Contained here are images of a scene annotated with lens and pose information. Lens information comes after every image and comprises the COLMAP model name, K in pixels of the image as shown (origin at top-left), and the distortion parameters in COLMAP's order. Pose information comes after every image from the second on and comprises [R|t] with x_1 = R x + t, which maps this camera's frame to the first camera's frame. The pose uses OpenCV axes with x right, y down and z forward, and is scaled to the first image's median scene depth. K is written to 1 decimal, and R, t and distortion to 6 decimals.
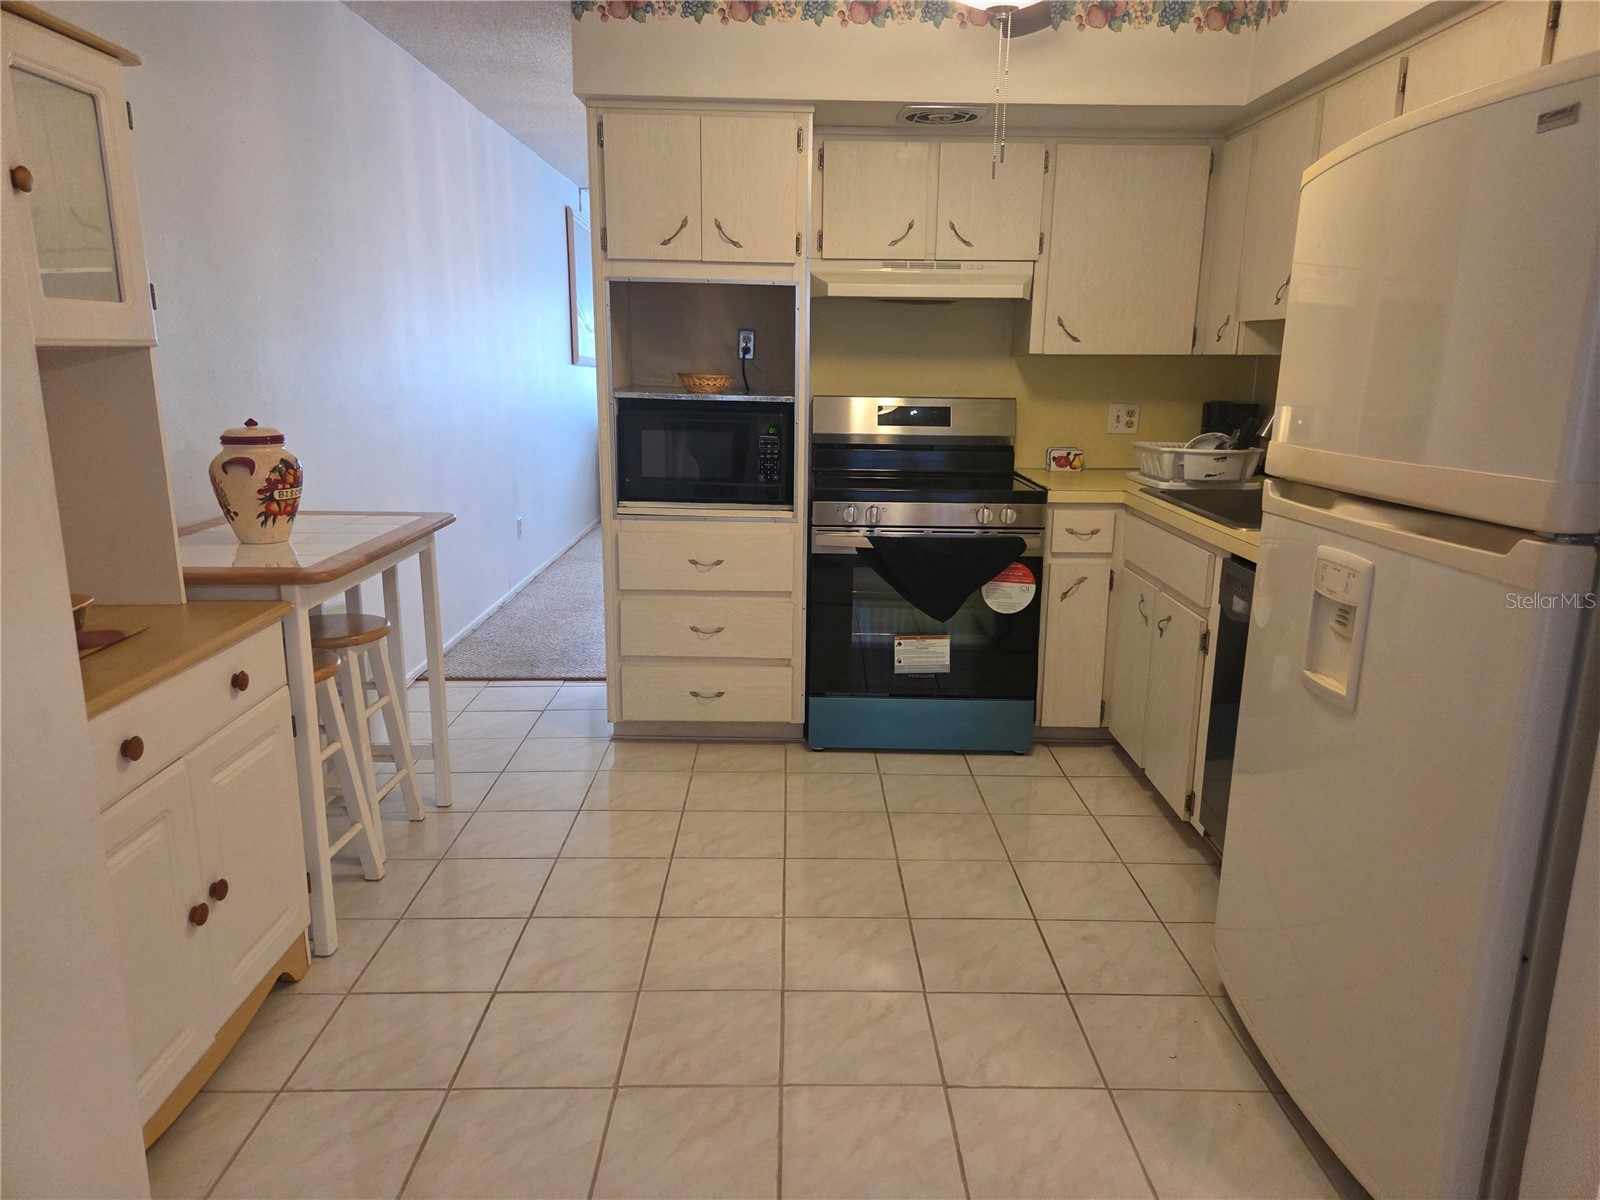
lens RADIAL K [[1069.6, 0, 800.0], [0, 1069.6, 607.8], [0, 0, 1]] dist [0.059767, -0.044711]
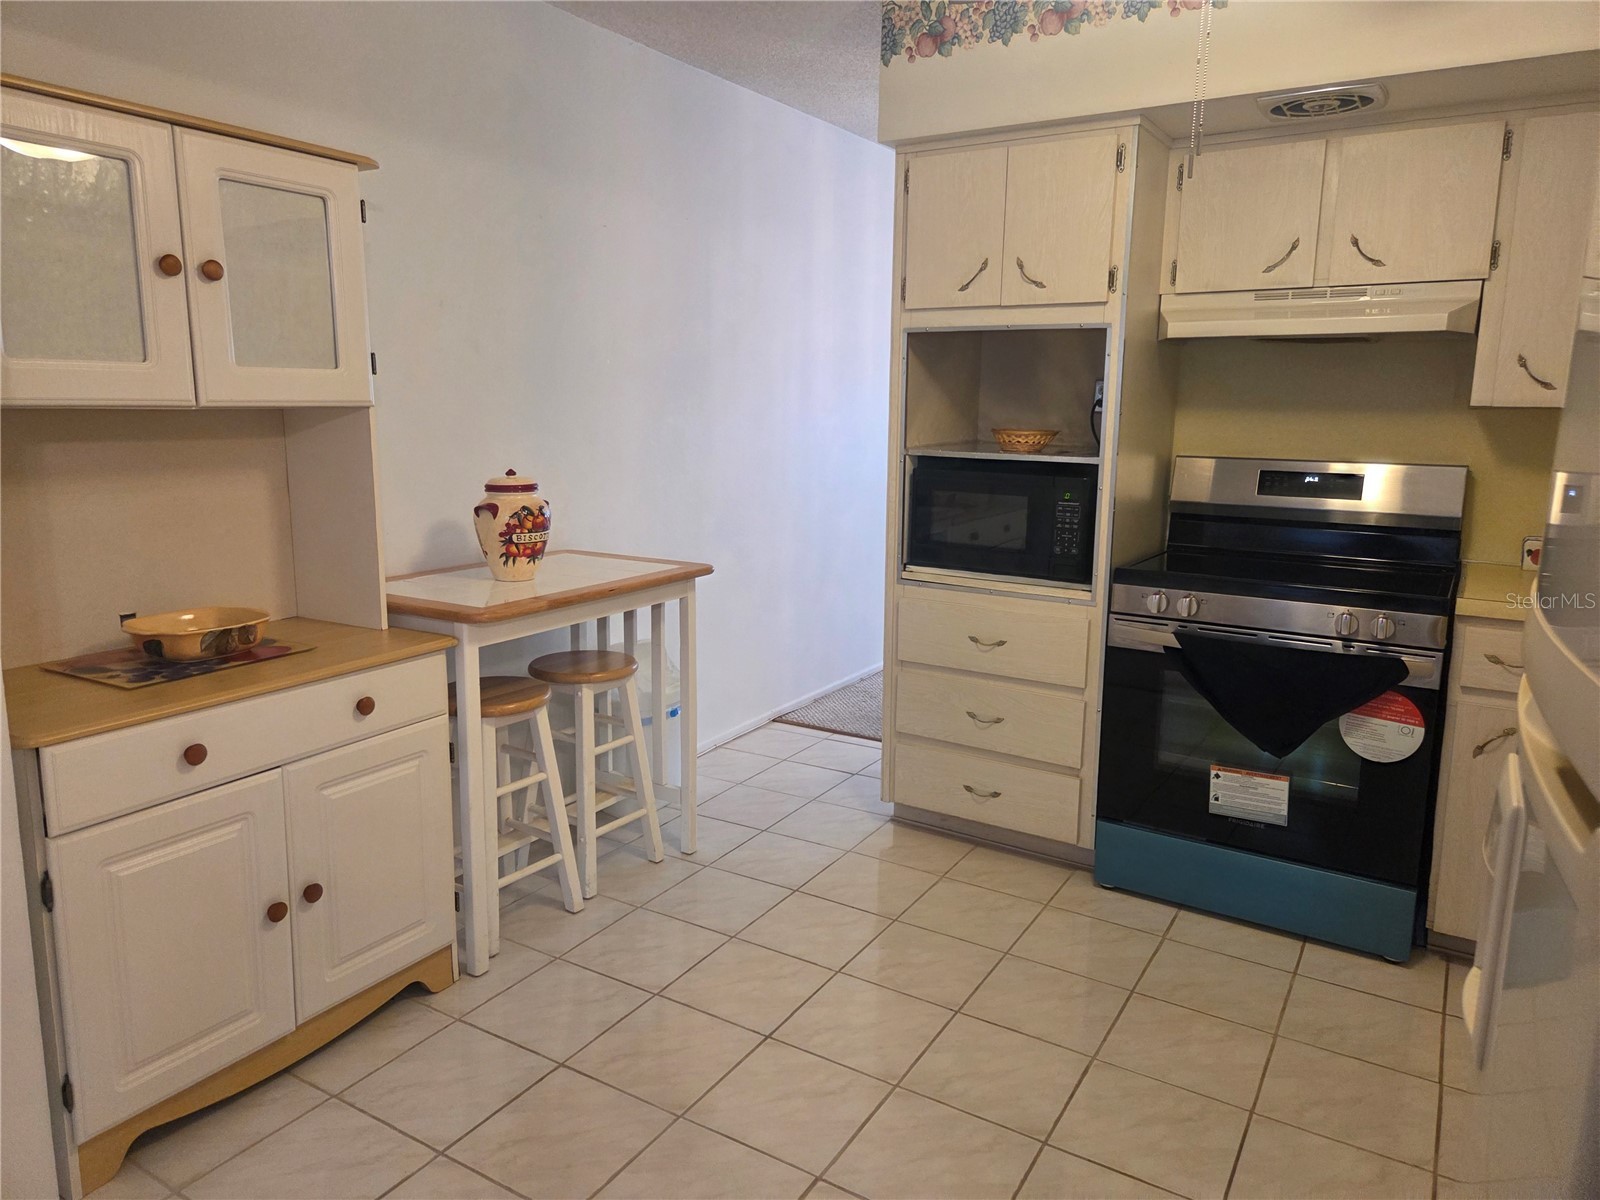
lens RADIAL K [[1069.6, 0, 794.7], [0, 1069.6, 583.5], [0, 0, 1]] dist [0.059767, -0.044711]
pose [[0.842276, 0.087055, -0.531971, 0.245068], [-0.122084, 0.992037, -0.030954, -0.043521], [0.525040, 0.091017, 0.846196, 0.169242]]
